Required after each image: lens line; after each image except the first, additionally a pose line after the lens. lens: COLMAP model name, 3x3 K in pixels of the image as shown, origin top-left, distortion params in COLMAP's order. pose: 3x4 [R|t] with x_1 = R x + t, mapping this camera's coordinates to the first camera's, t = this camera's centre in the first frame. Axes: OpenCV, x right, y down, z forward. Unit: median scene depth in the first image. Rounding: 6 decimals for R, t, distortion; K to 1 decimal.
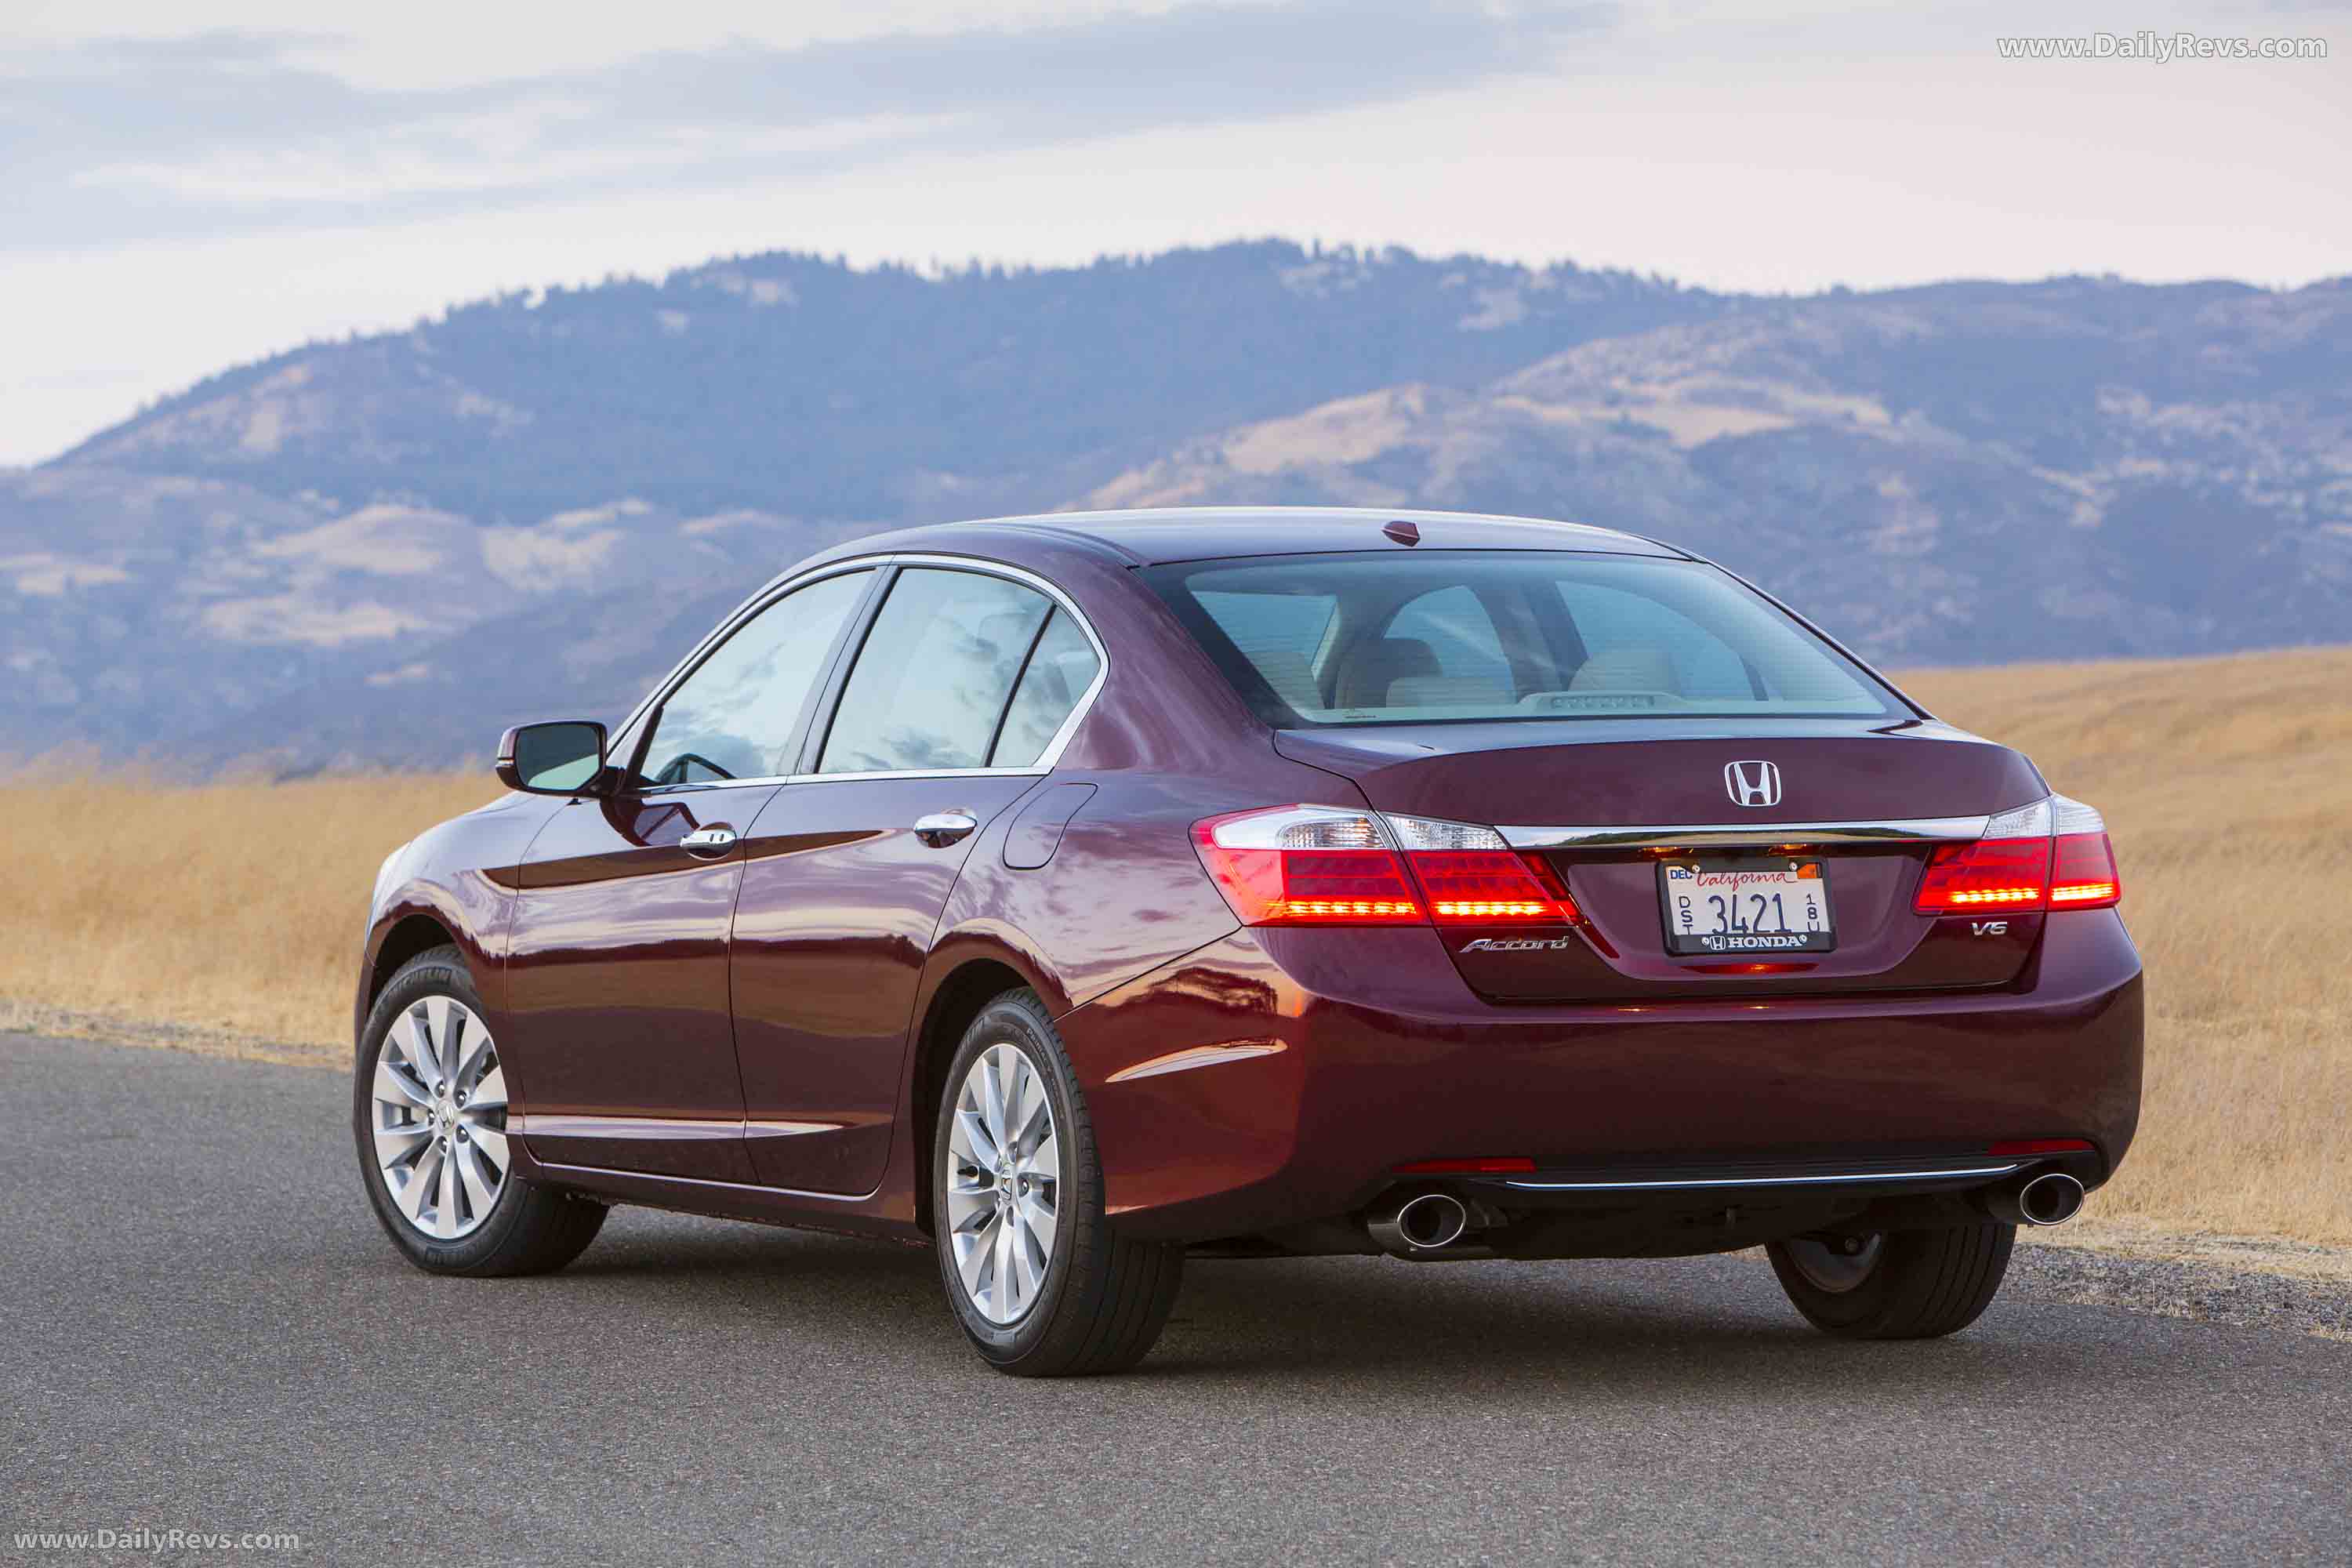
lens RADIAL K [[9982.3, 0, 1179.4], [0, 9982.3, 780.2], [0, 0, 1]] dist [0.541556, 10.987823]
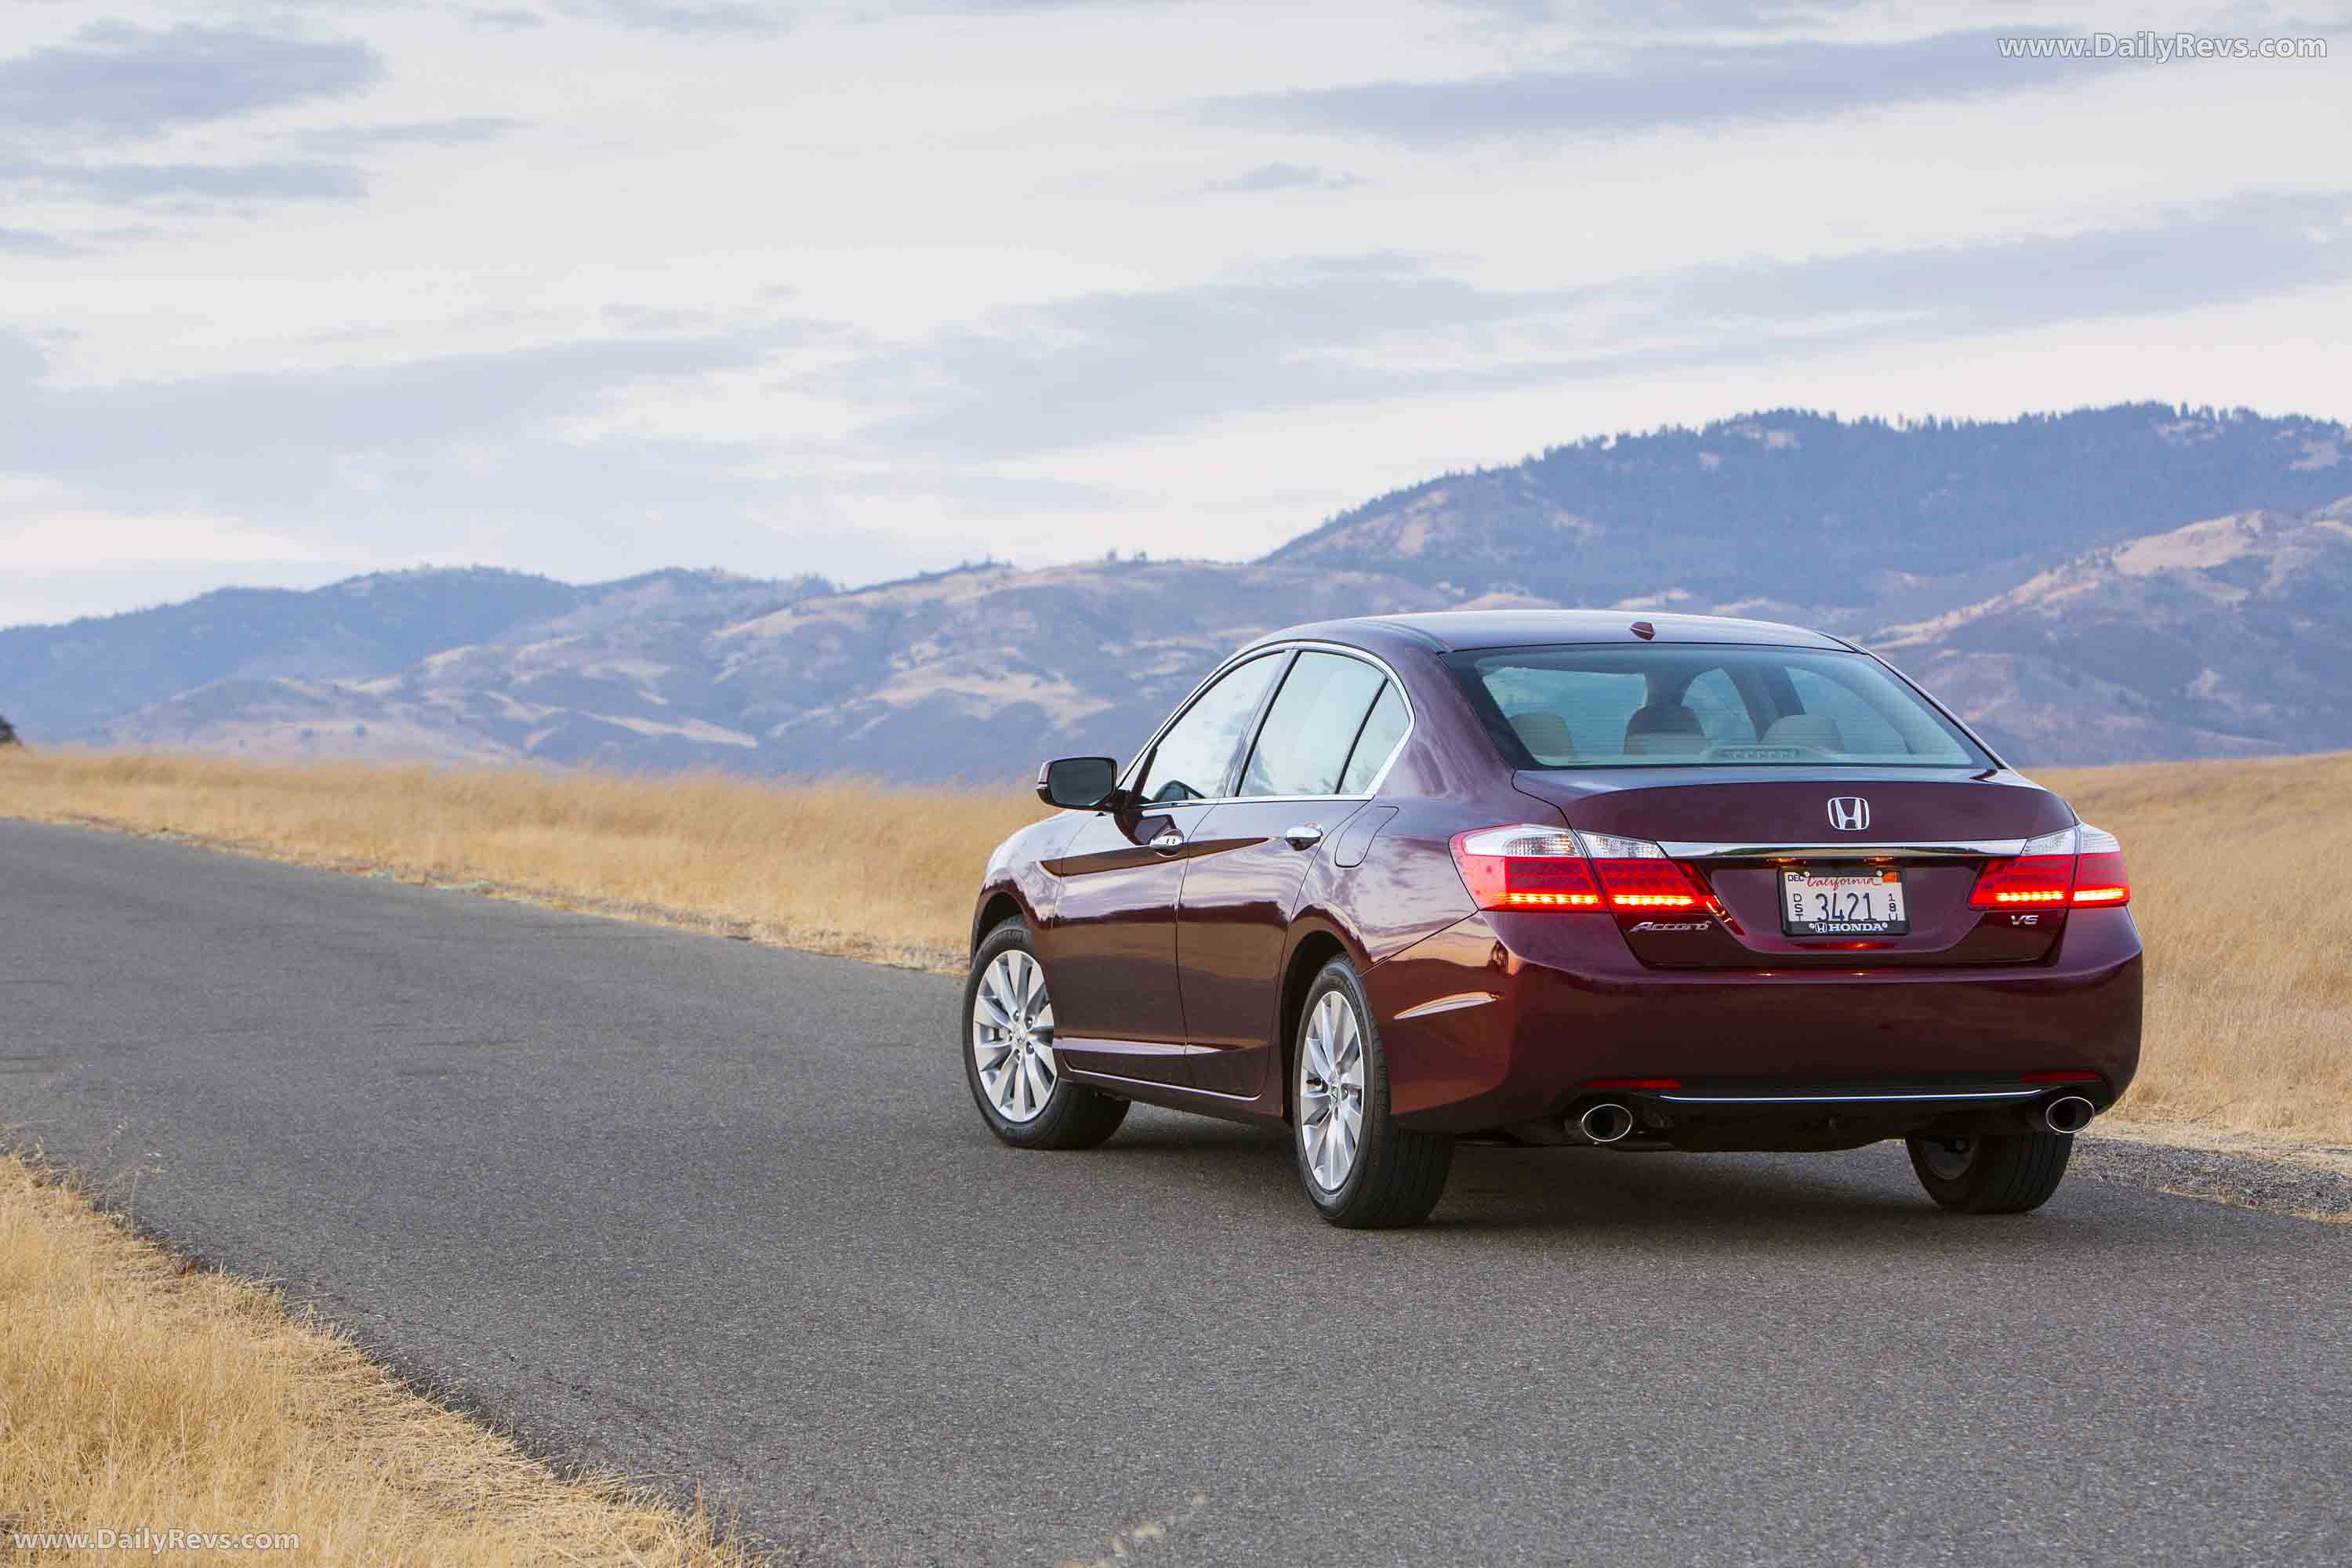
lens RADIAL K [[7296.1, 0, 1176.1], [0, 7296.1, 784.9], [0, 0, 1]] dist [-0.034552, 2.839492]
pose [[0.992001, 0.013694, -0.125483, 0.087779], [-0.013840, 0.999904, -0.000293, -0.001981], [0.125467, 0.002028, 0.992096, -0.020345]]
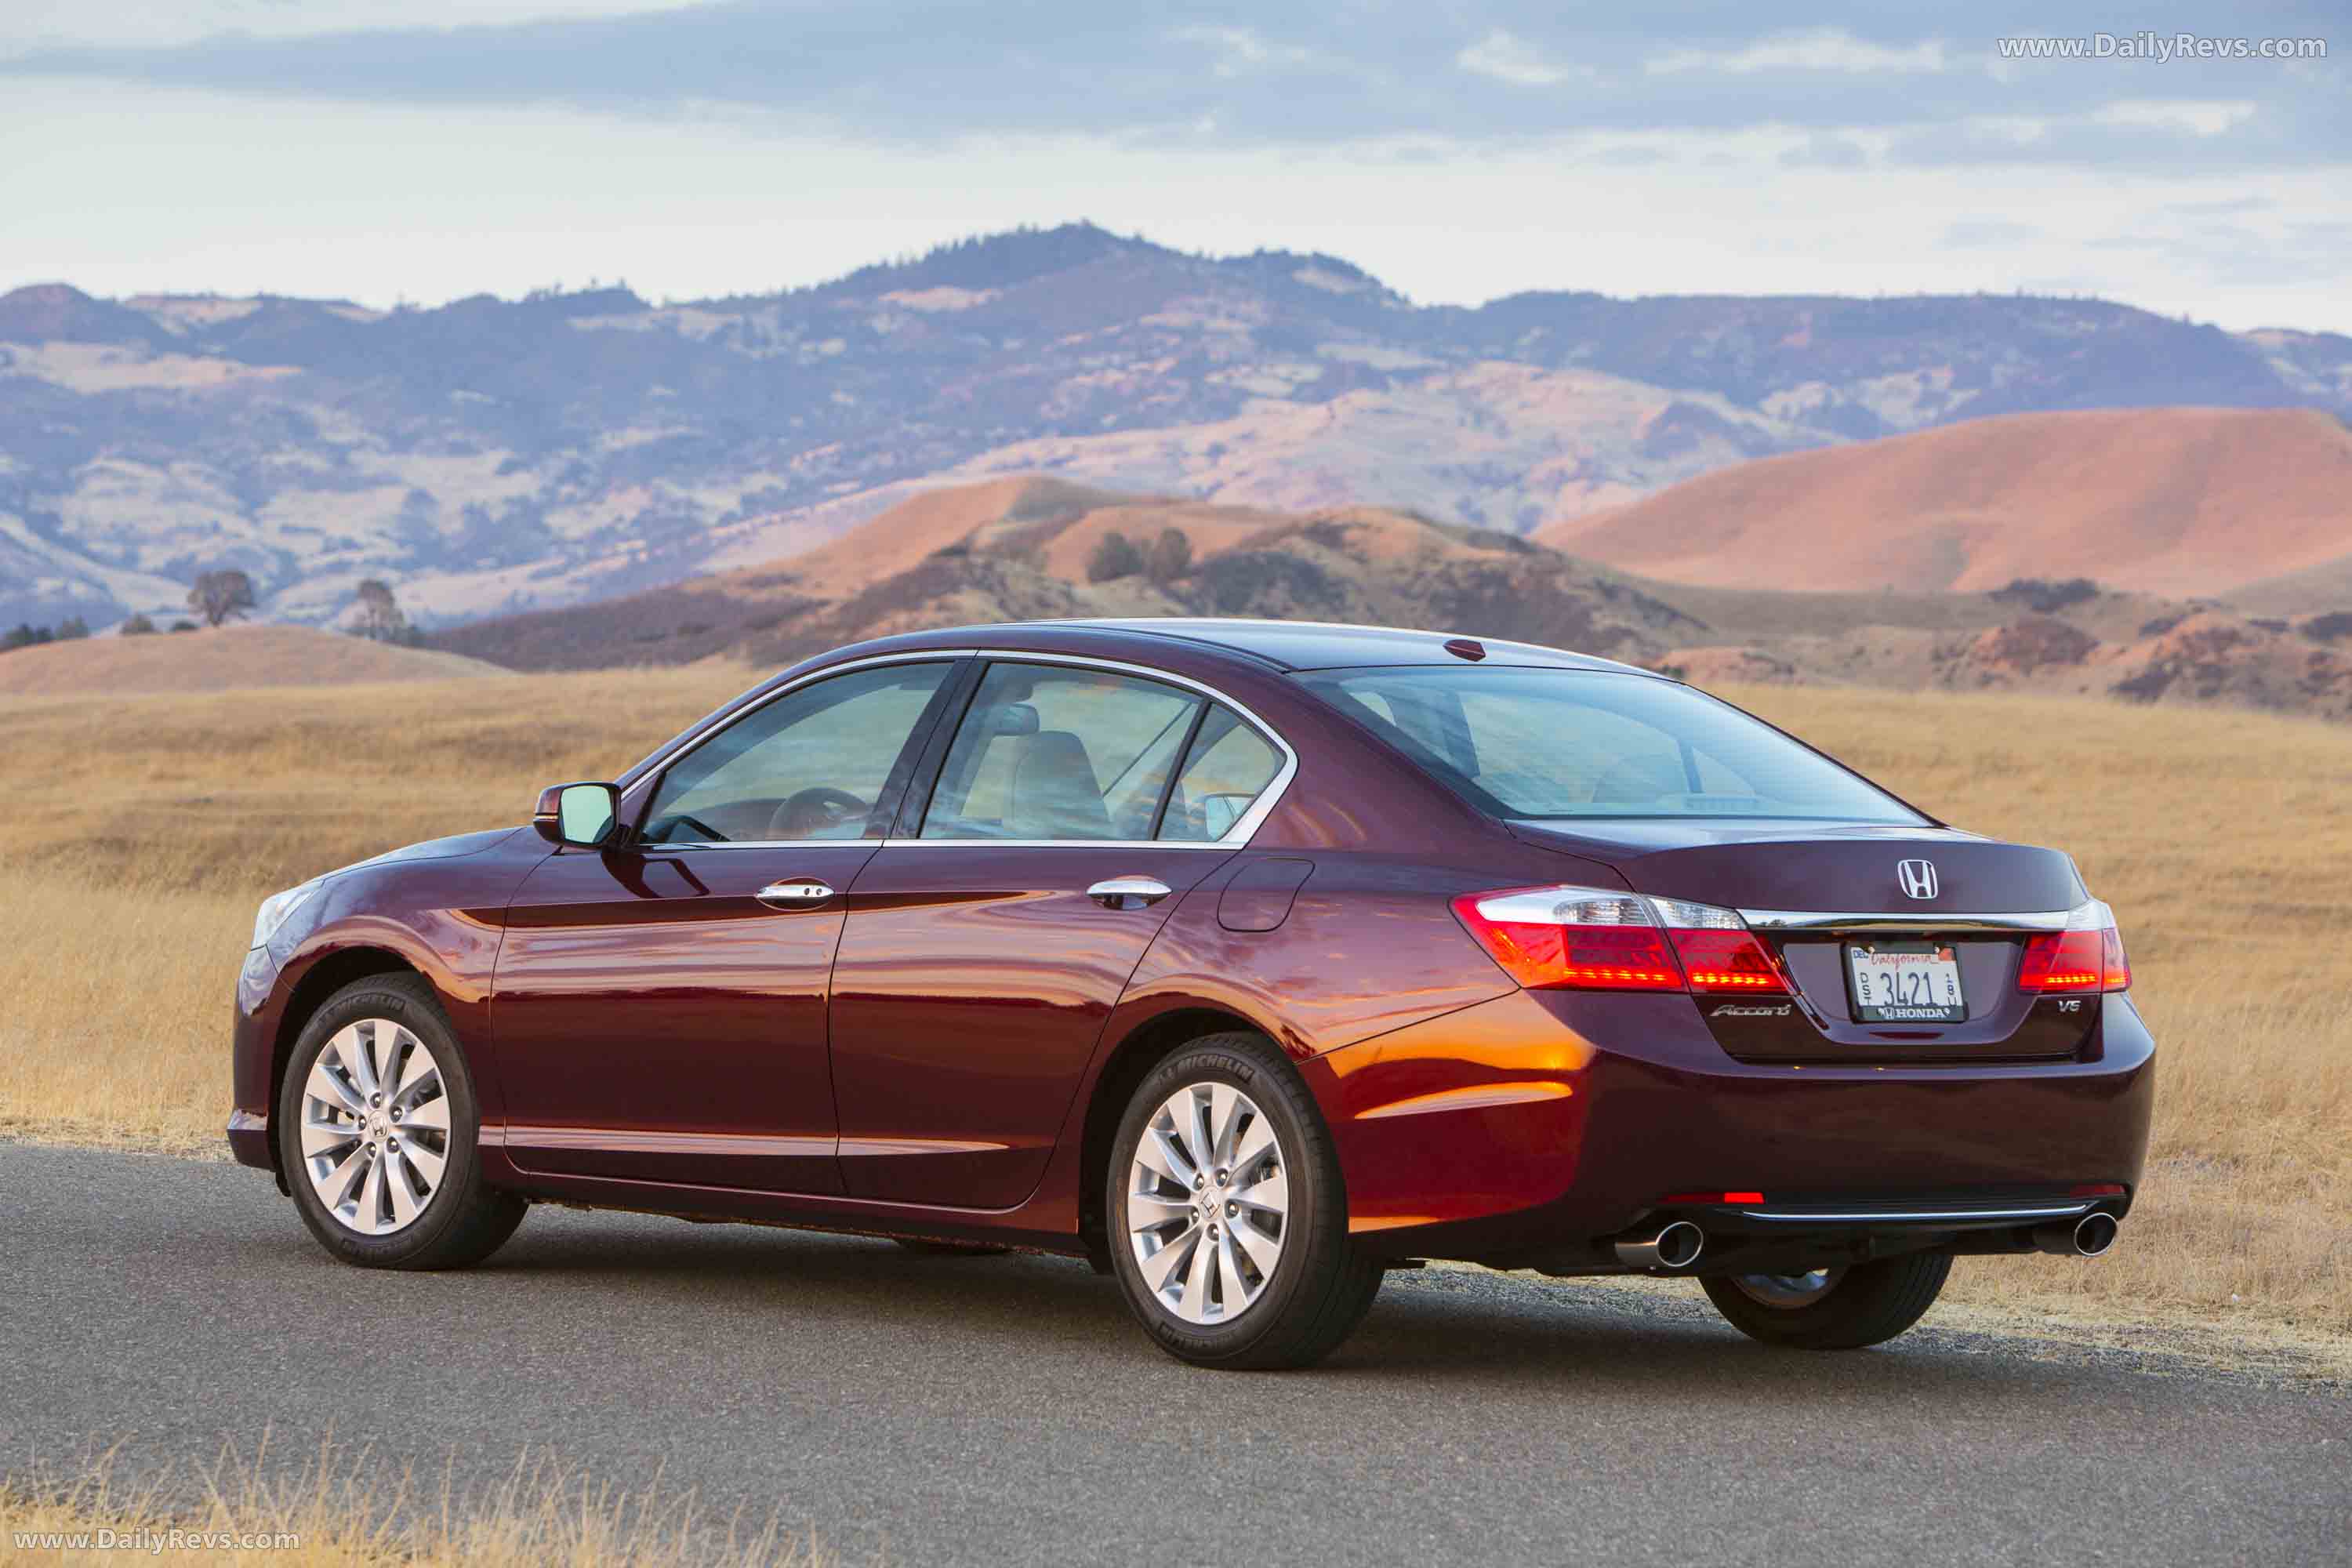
lens RADIAL K [[9000.1, 0, 1178.3], [0, 9000.1, 785.0], [0, 0, 1]] dist [0.455127, 2.982325]
pose [[0.955206, 0.034689, 0.293901, -0.323875], [-0.033511, 0.999397, -0.009046, 0.001755], [-0.294038, -0.001208, 0.955793, 0.008005]]
